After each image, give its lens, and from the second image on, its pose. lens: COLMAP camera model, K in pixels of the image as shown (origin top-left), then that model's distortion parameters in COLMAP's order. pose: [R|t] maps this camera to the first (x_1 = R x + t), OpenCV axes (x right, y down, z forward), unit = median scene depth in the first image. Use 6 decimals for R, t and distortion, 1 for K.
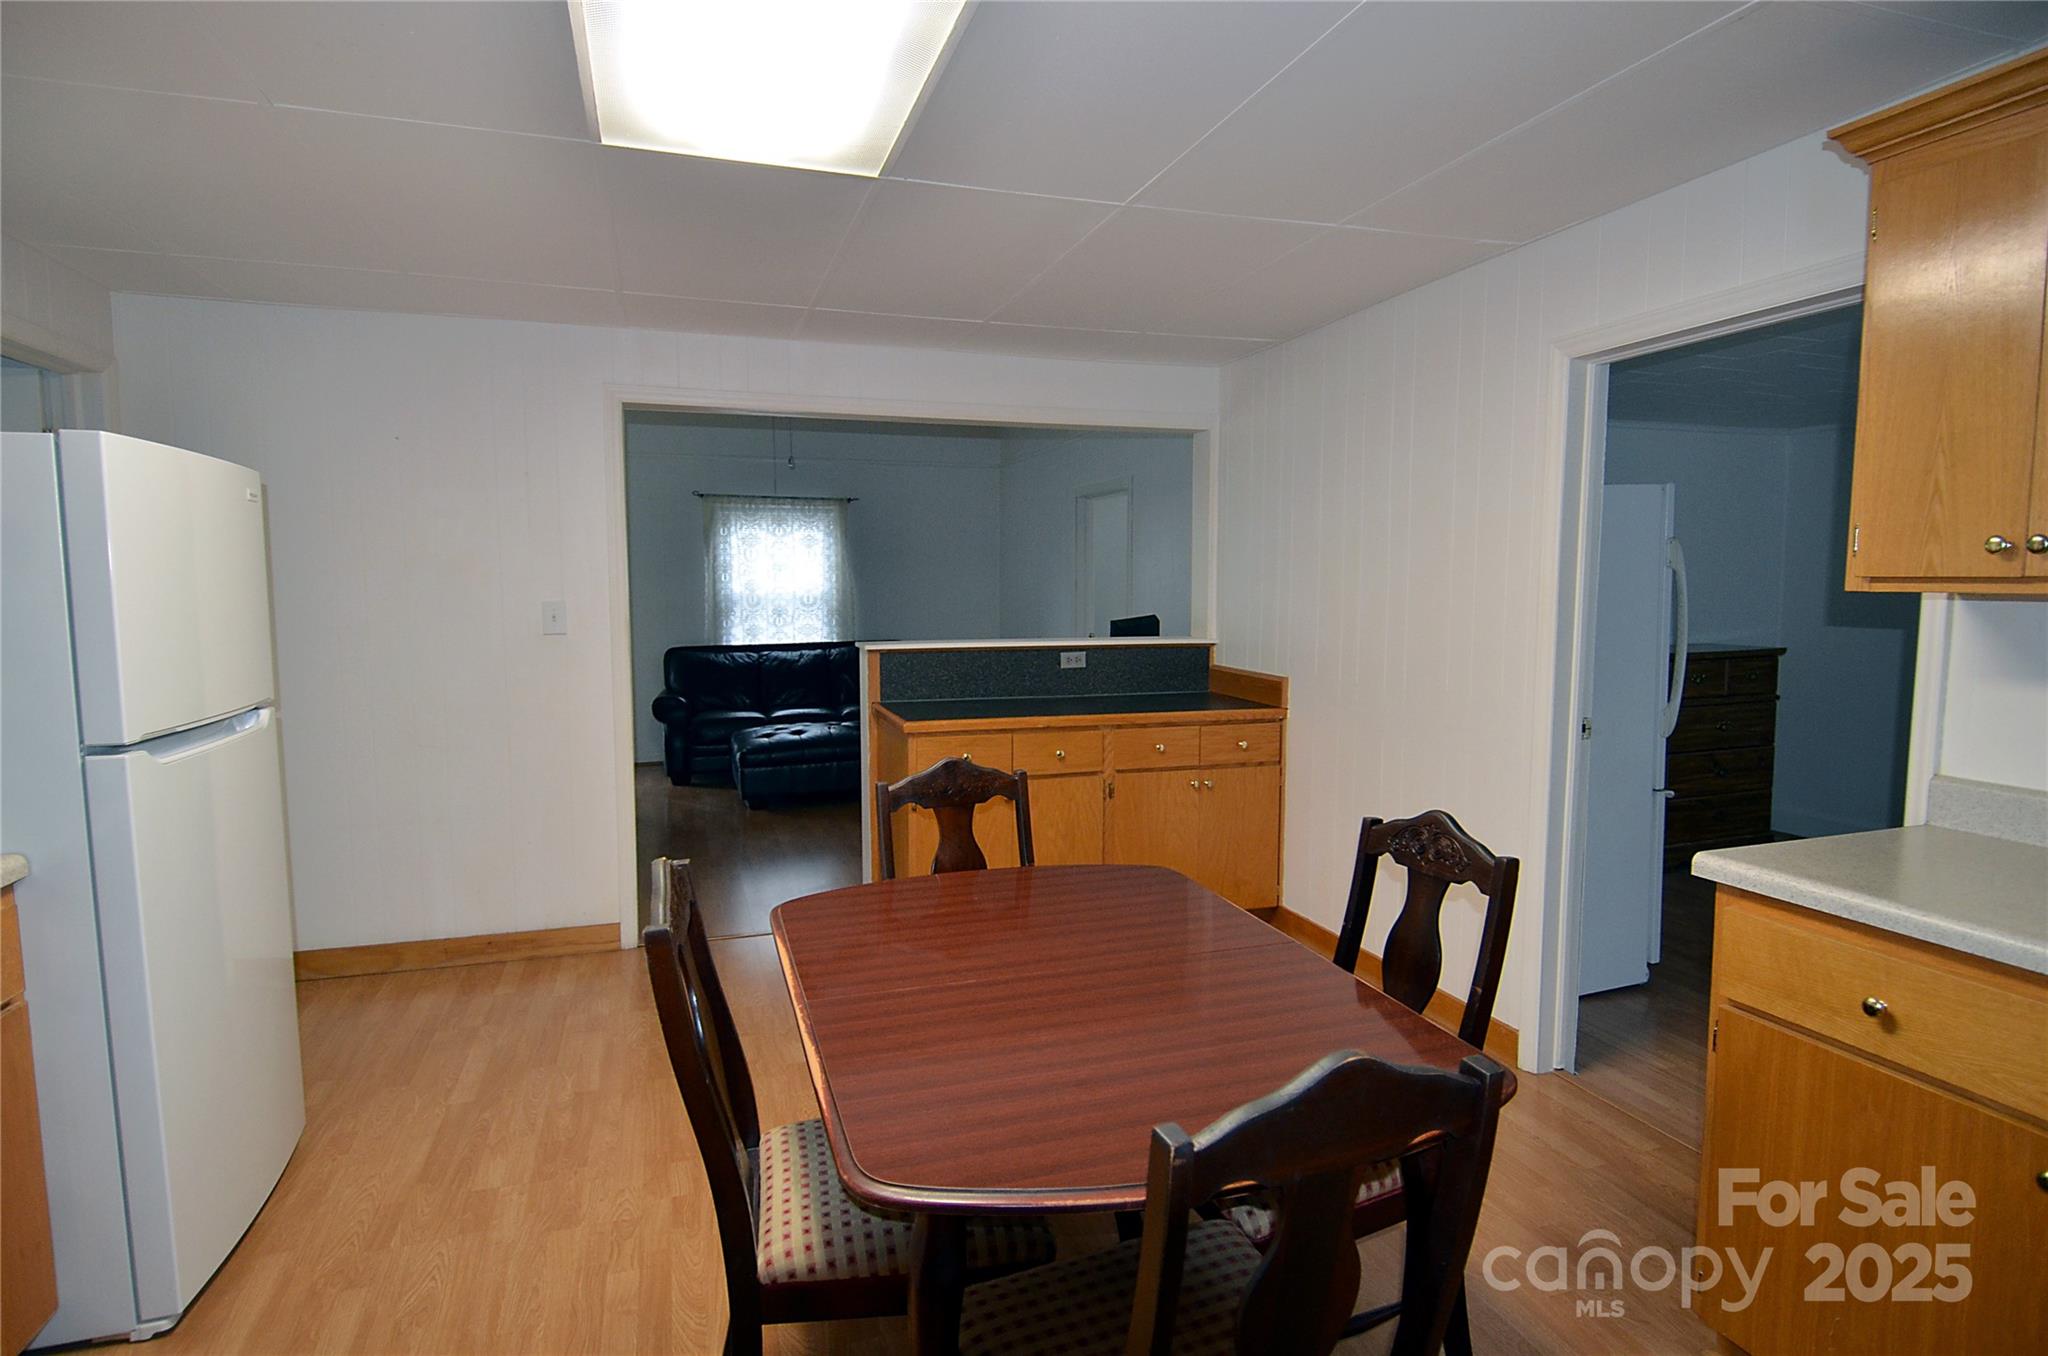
lens RADIAL K [[1063.4, 0, 1026.3], [0, 1063.4, 678.9], [0, 0, 1]] dist [0.000207, 0.000130]
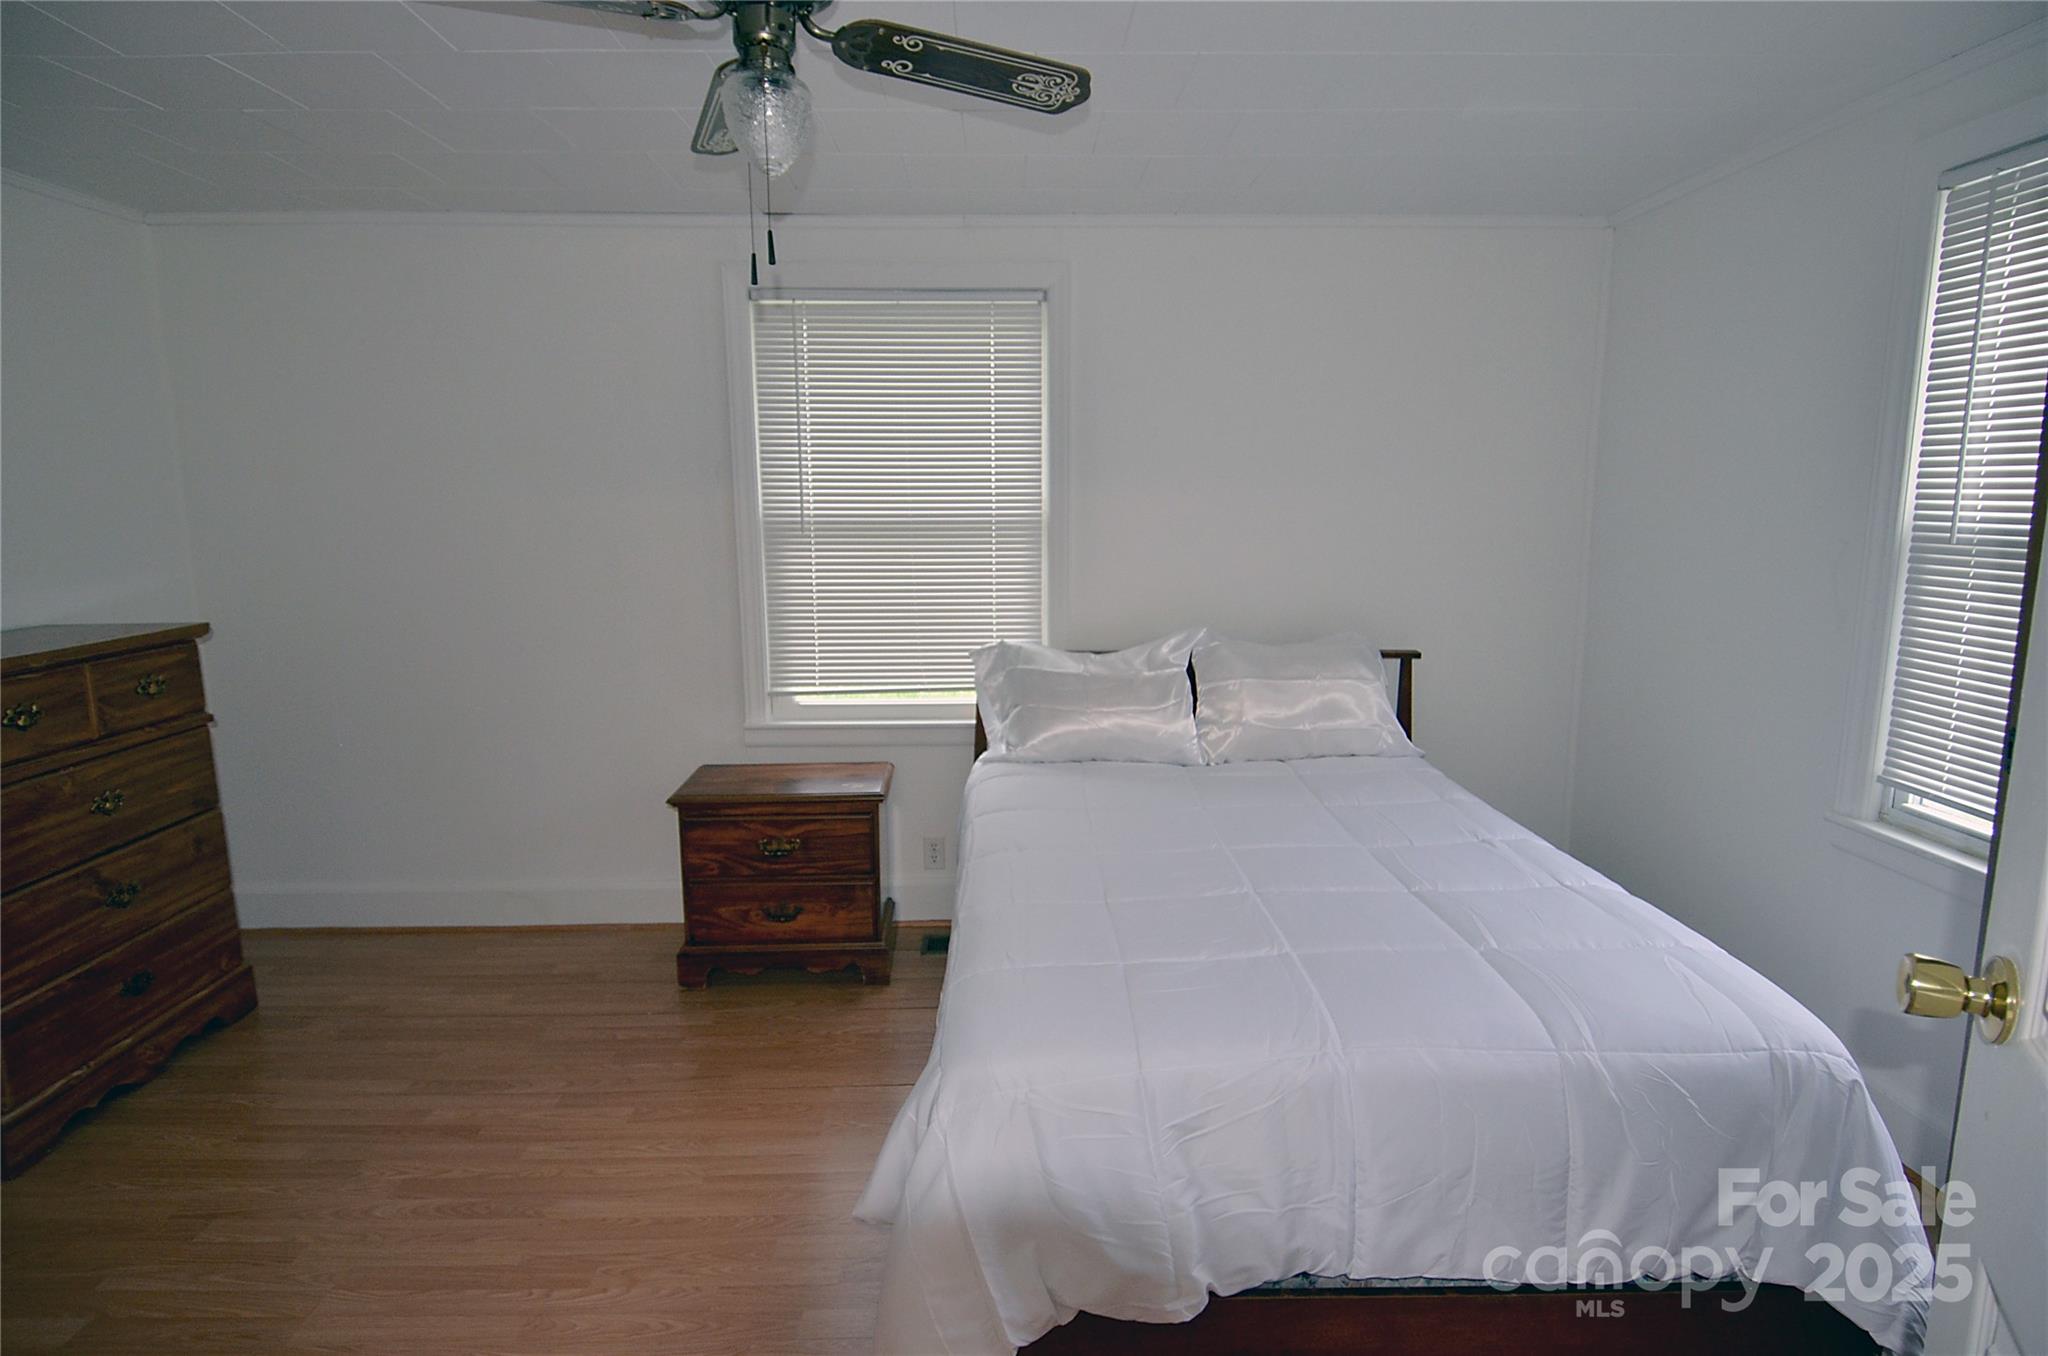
lens RADIAL K [[1063.4, 0, 1027.4], [0, 1063.4, 671.7], [0, 0, 1]] dist [0.000207, 0.000130]
pose [[0.295464, -0.152763, 0.943061, 0.334161], [0.089970, 0.987195, 0.131724, -0.039418], [-0.951108, 0.045928, 0.305425, 0.454912]]
